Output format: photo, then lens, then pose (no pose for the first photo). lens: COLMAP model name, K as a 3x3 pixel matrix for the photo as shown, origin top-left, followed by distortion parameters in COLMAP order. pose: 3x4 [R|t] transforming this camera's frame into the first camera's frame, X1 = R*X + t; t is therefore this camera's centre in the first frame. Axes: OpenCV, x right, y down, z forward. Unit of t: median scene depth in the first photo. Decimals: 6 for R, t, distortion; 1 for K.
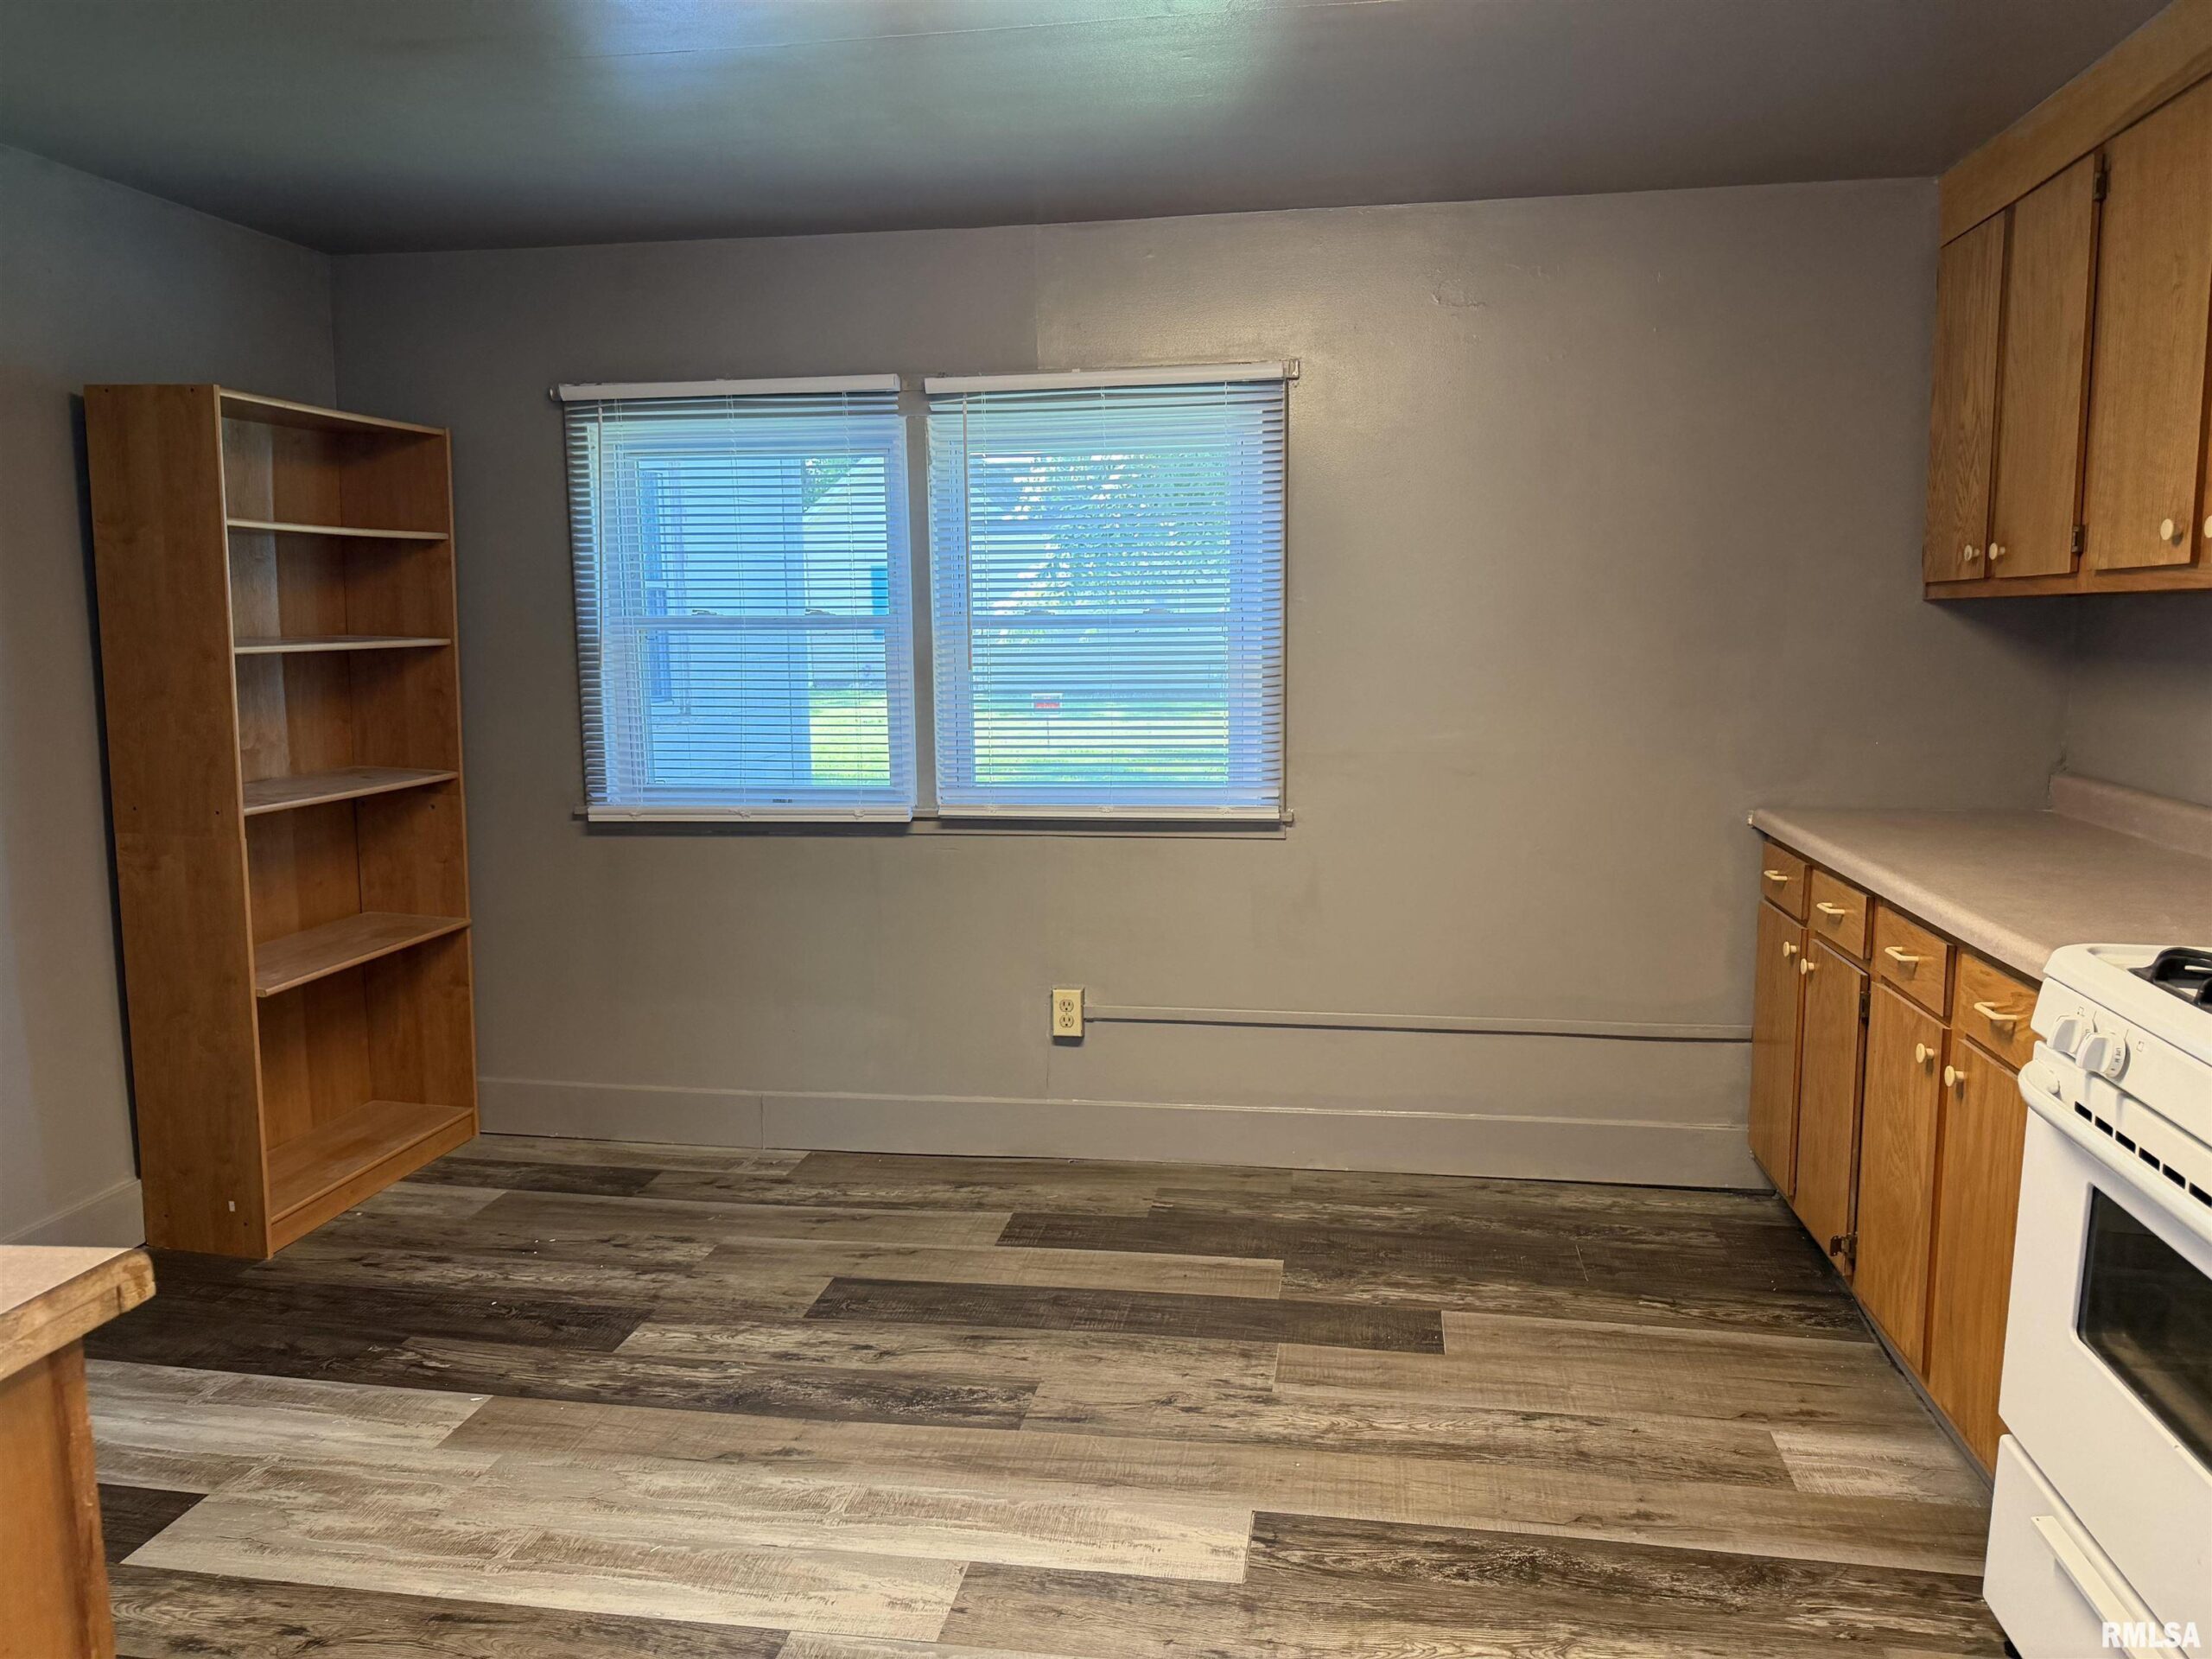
lens RADIAL K [[1588.4, 0, 1107.3], [0, 1588.4, 794.8], [0, 0, 1]] dist [0.084617, -0.132304]
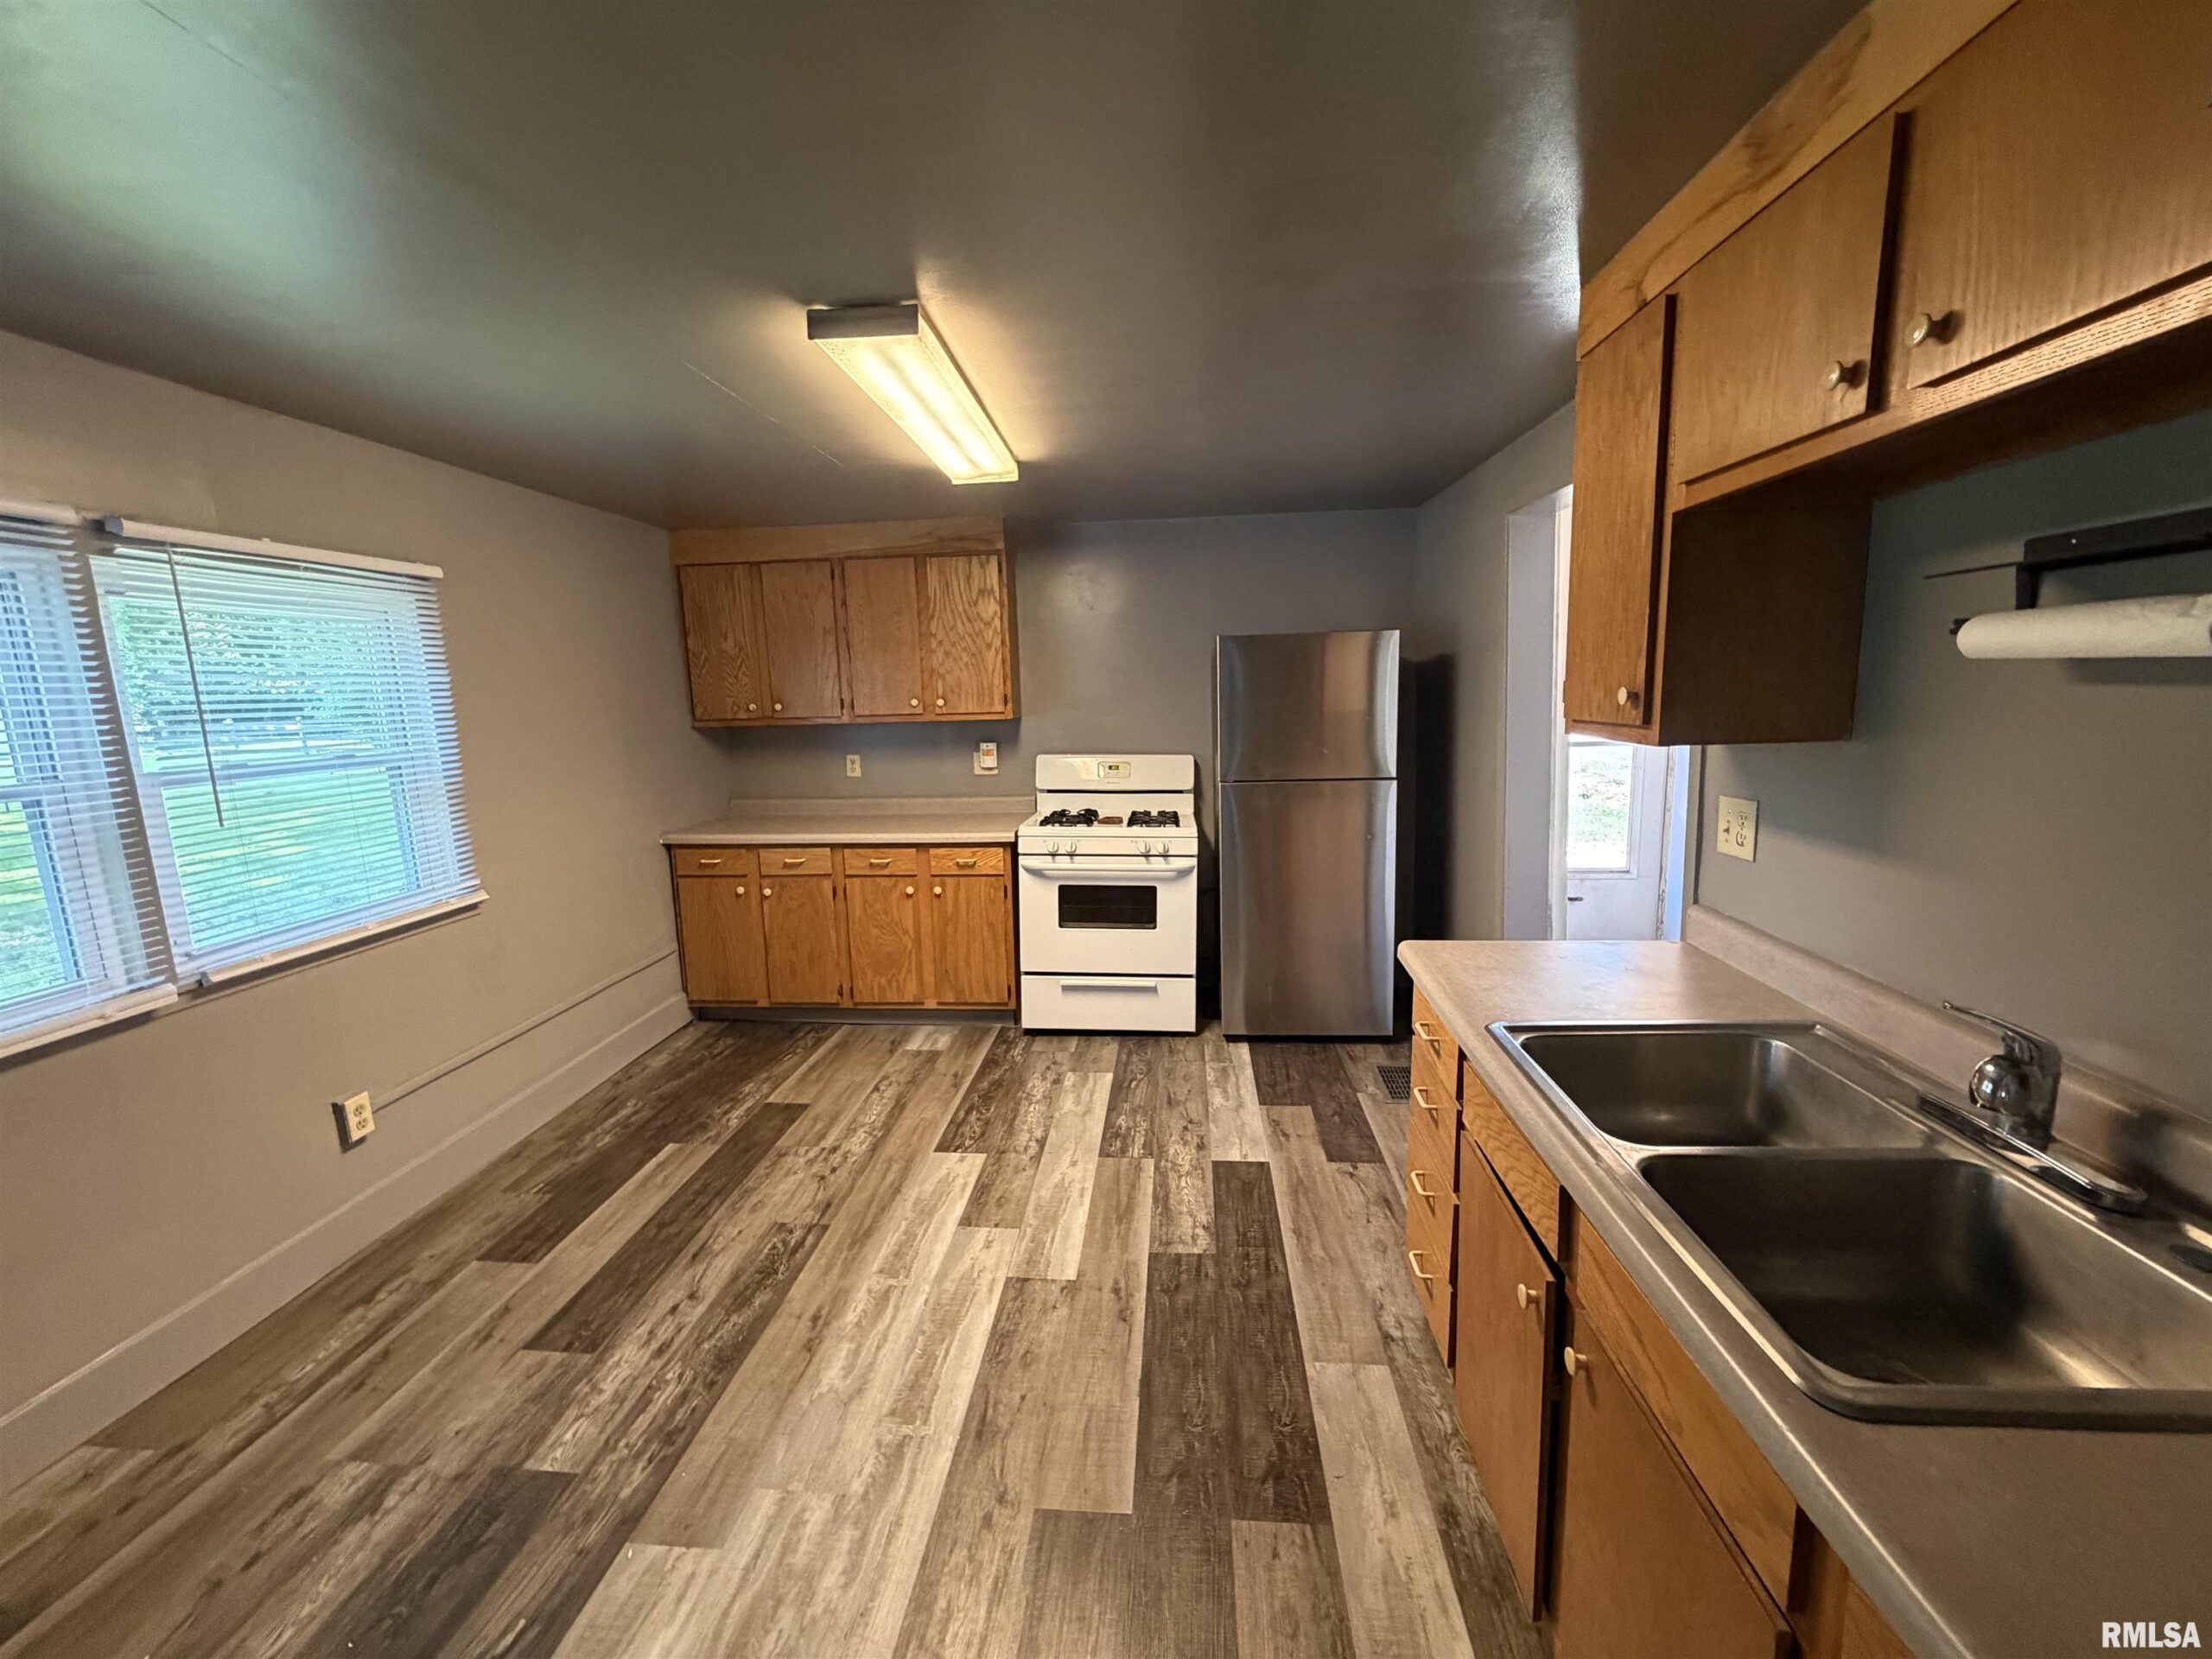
lens RADIAL K [[884.0, 0, 1110.3], [0, 884.0, 828.6], [0, 0, 1]] dist [0.009212, 0.000084]
pose [[-0.081193, -0.147296, 0.985754, -0.884327], [0.138346, 0.977780, 0.157499, -0.117499], [-0.987050, 0.149163, -0.059011, 0.648102]]
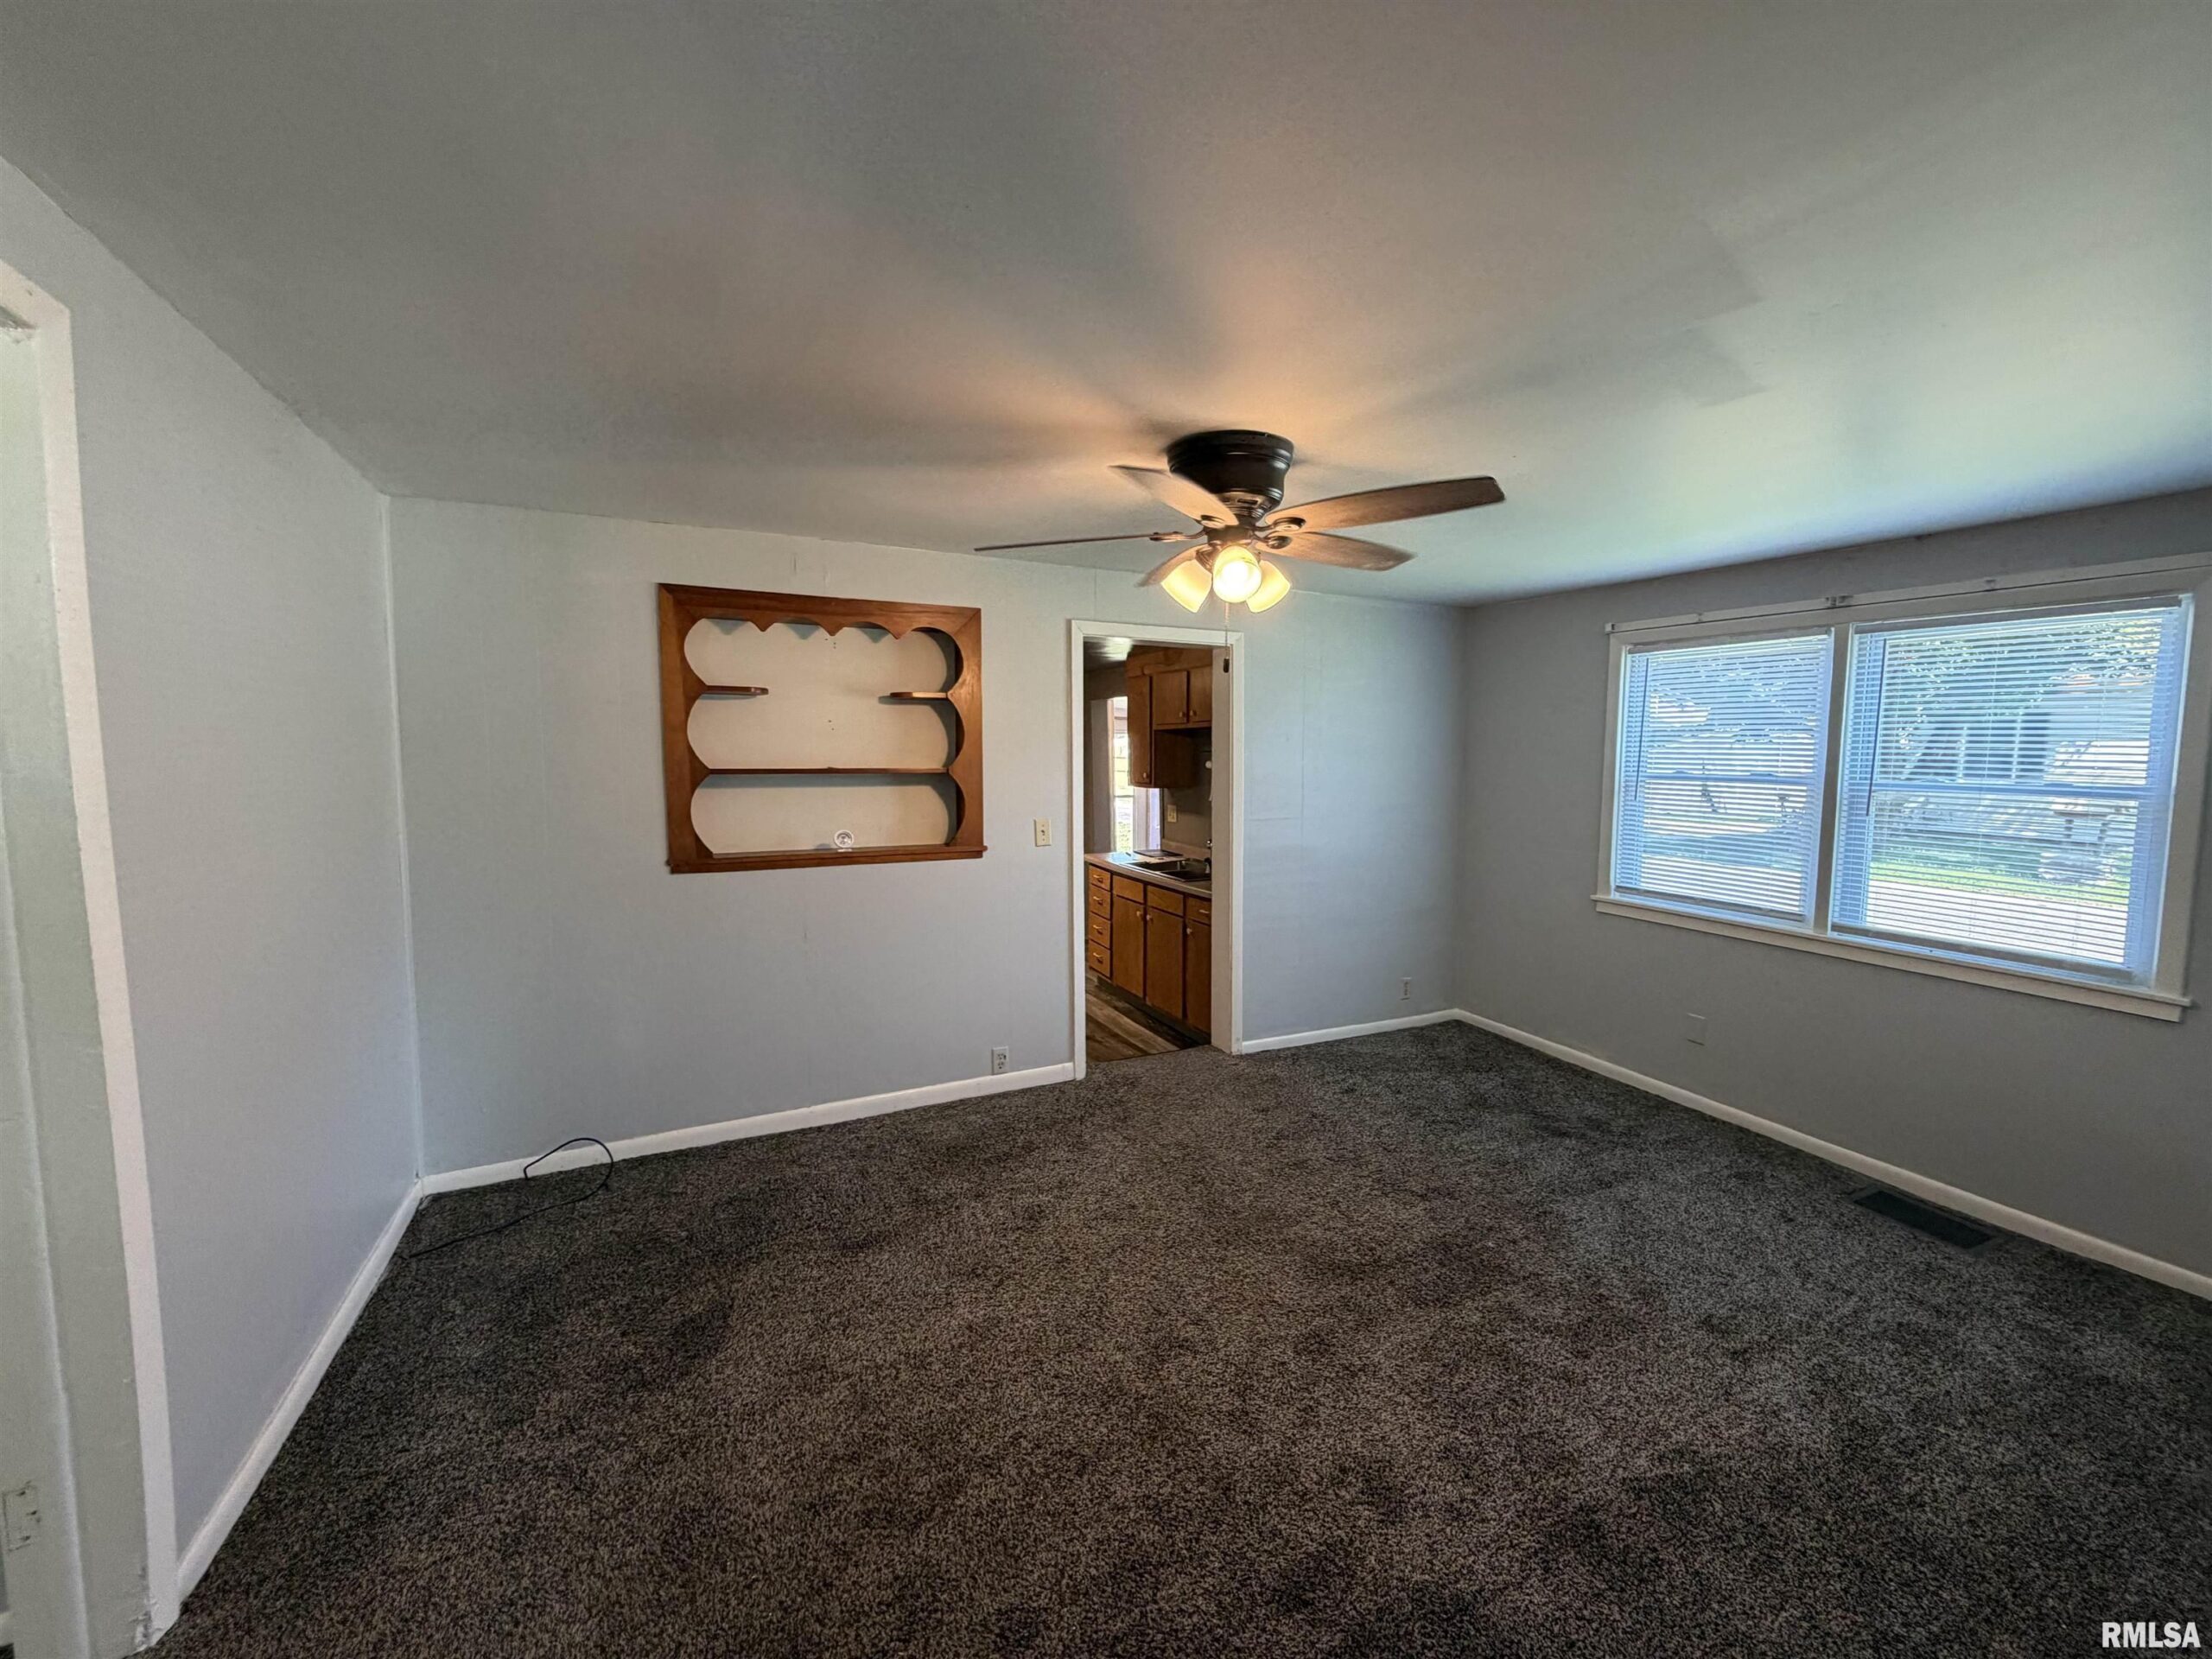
lens RADIAL K [[884.0, 0, 1110.3], [0, 884.0, 828.6], [0, 0, 1]] dist [0.009212, 0.000084]
pose [[-0.581353, -0.069563, 0.810672, -2.036612], [0.092609, 0.984207, 0.150866, -0.271145], [-0.808364, 0.162782, -0.565729, 1.580718]]
